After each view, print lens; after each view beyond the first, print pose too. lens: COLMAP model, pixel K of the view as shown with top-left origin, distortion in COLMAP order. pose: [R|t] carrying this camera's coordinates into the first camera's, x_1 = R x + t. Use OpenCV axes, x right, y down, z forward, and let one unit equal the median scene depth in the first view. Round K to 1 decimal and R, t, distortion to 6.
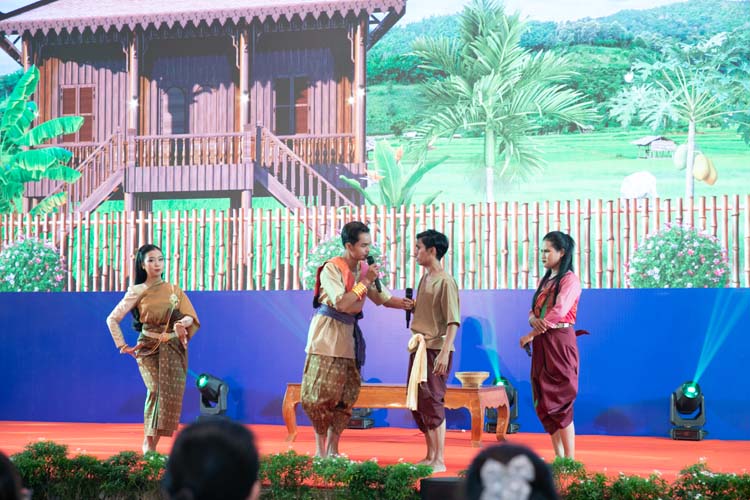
lens RADIAL K [[1608.5, 0, 376.4], [0, 1608.5, 247.5], [0, 0, 1]] dist [0.218556, 0.000000]
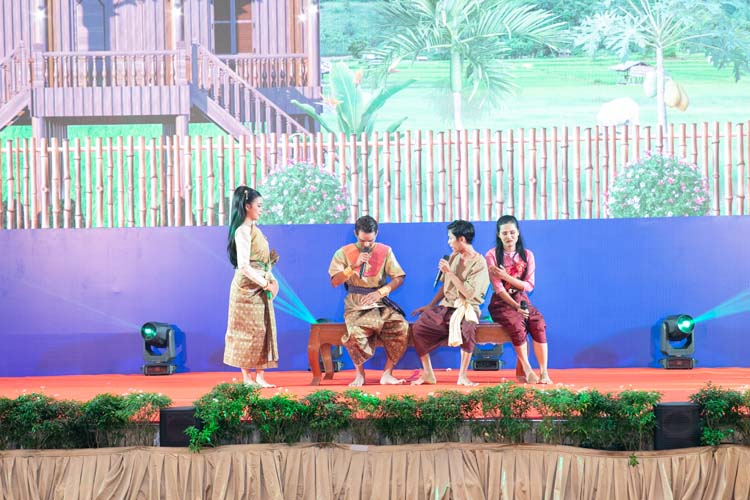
lens RADIAL K [[1608.5, 0, 374.8], [0, 1608.5, 255.6], [0, 0, 1]] dist [0.218556, 0.000000]
pose [[0.957021, -0.018268, 0.289443, -0.248608], [0.005777, 0.999017, 0.043949, 0.003896], [-0.289962, -0.040388, 0.956186, 0.104066]]
